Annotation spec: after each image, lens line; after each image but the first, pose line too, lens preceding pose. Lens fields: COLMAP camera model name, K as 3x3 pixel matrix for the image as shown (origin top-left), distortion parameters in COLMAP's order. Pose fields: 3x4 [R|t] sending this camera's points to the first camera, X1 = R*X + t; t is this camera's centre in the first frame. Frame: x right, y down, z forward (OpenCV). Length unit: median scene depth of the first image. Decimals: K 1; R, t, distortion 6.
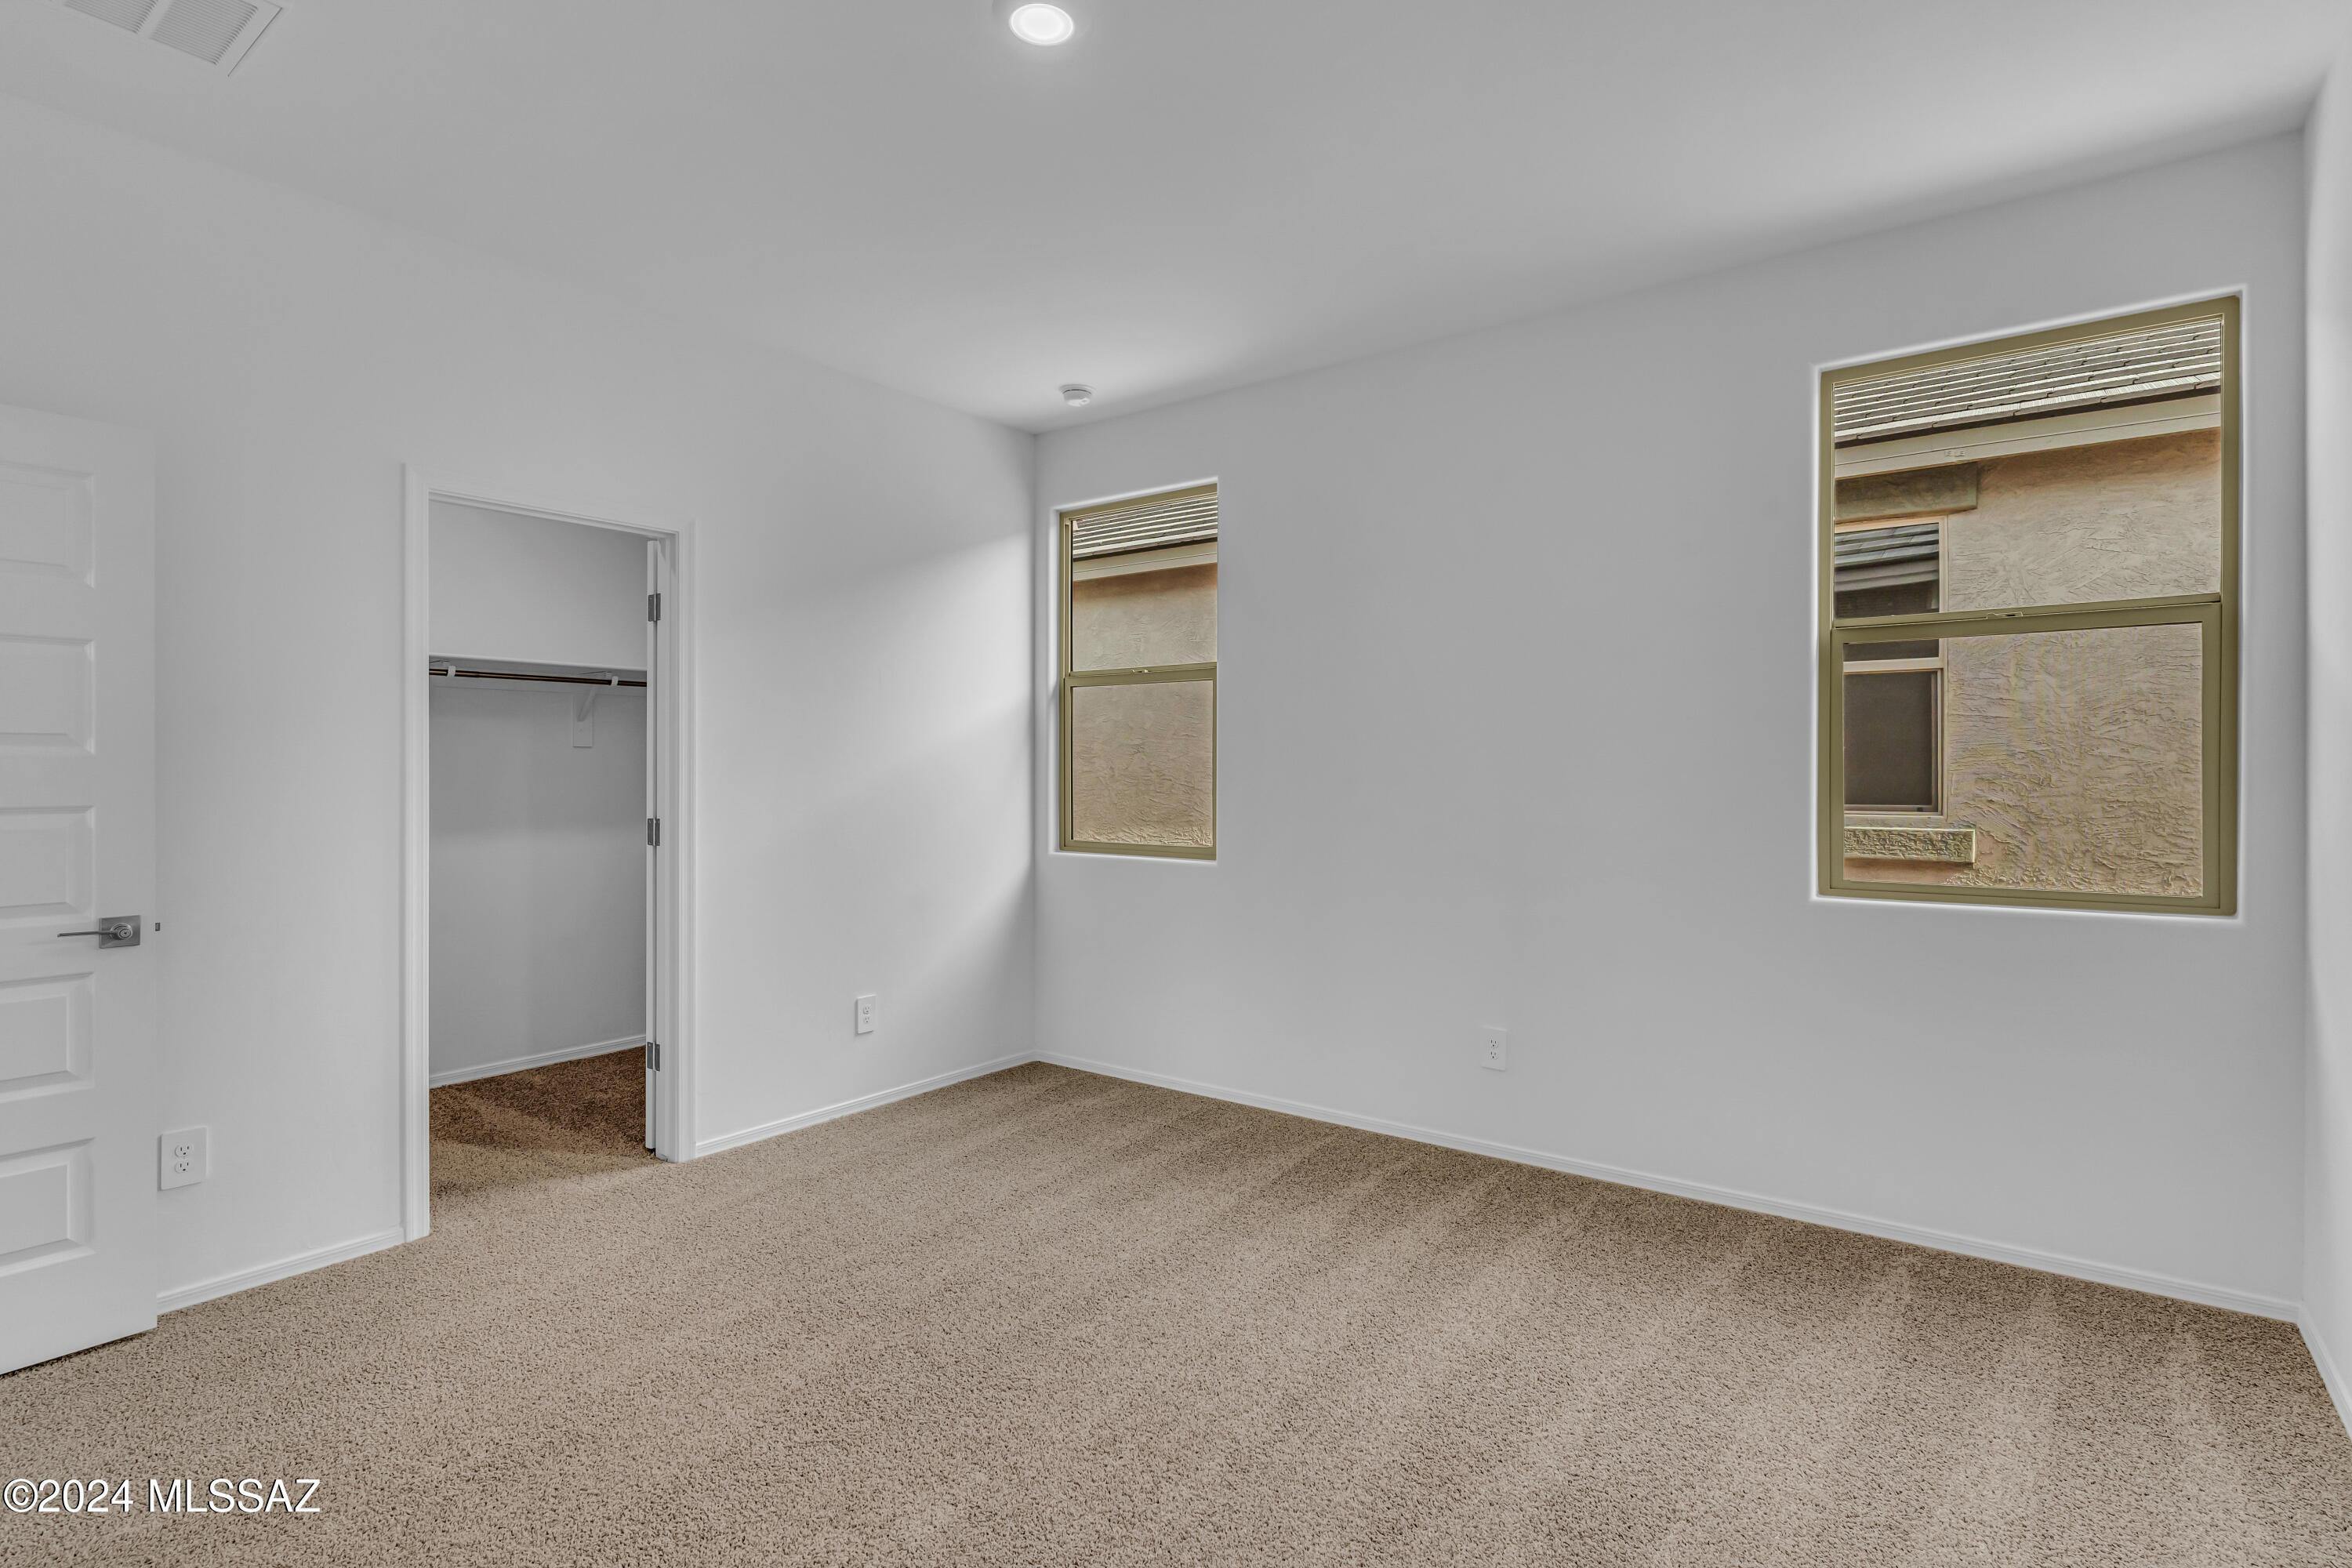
lens RADIAL K [[1186.4, 0, 1169.7], [0, 1186.4, 711.8], [0, 0, 1]] dist [-0.000108, -0.000281]
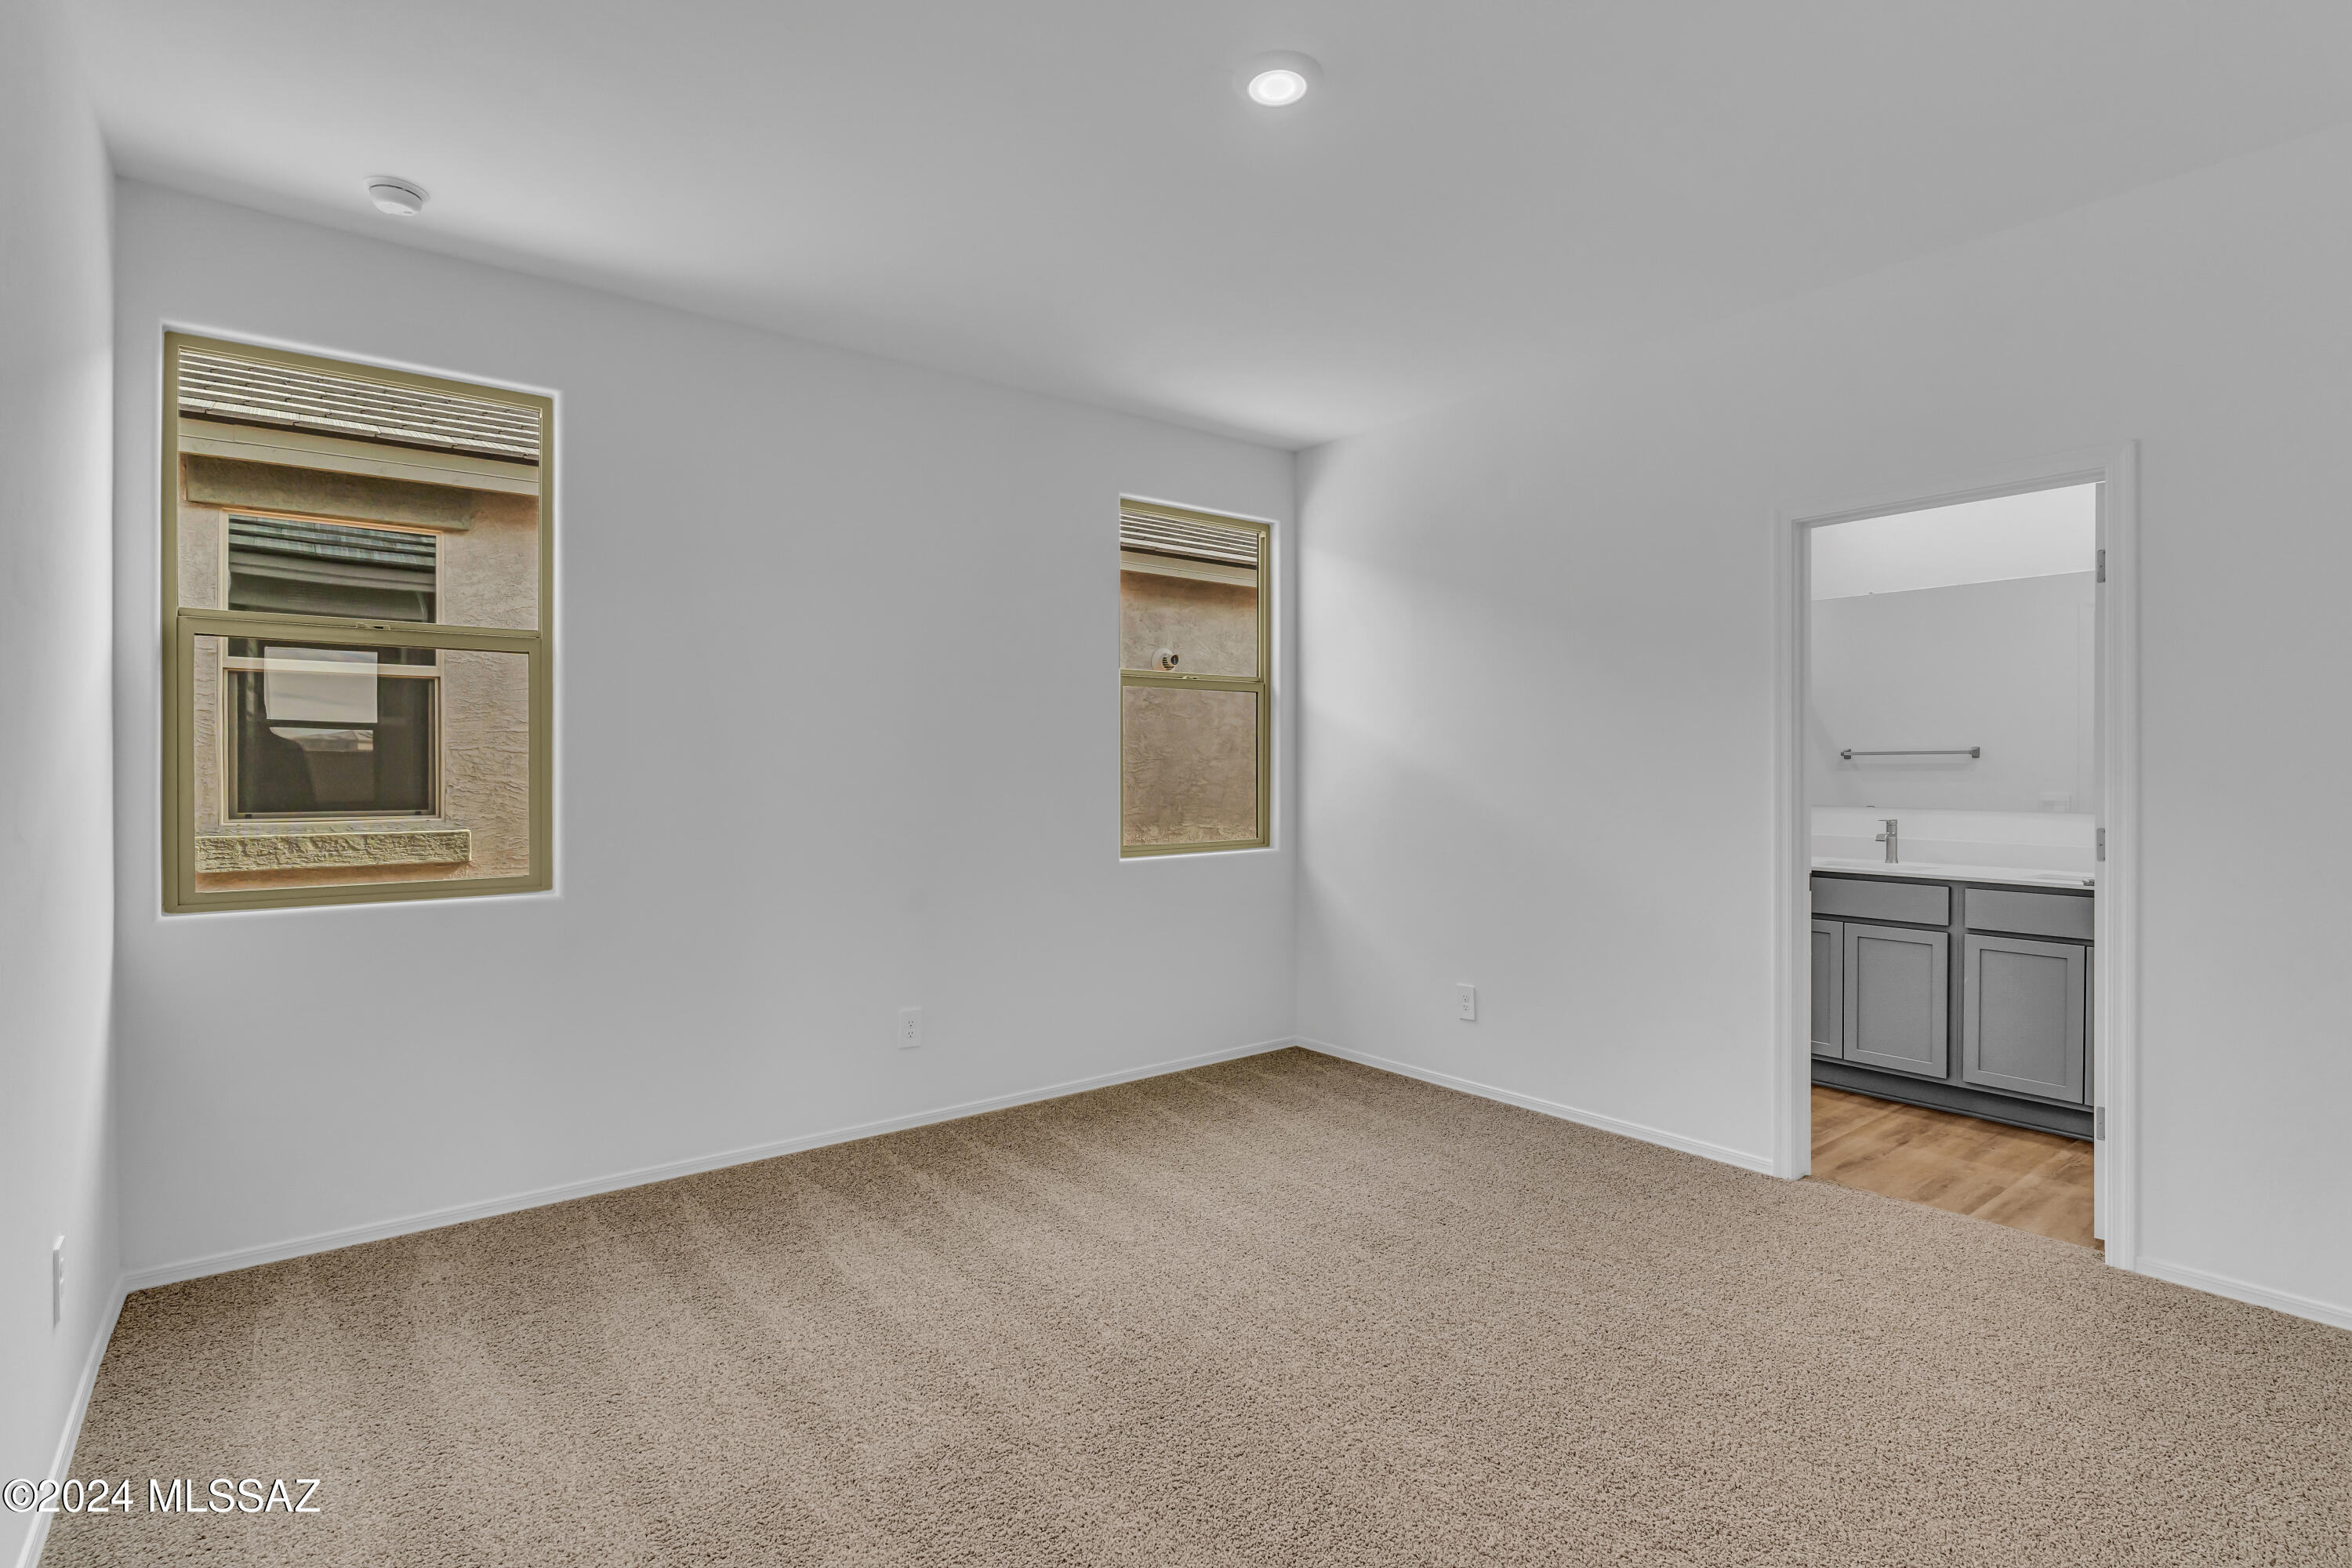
lens RADIAL K [[1128.1, 0, 1174.1], [0, 1128.1, 748.6], [0, 0, 1]] dist [0.001426, 0.000139]
pose [[0.259895, 0.016495, 0.965496, -0.219701], [-0.041511, 0.999121, -0.005895, 0.007490], [-0.964744, -0.038546, 0.260351, 0.166272]]
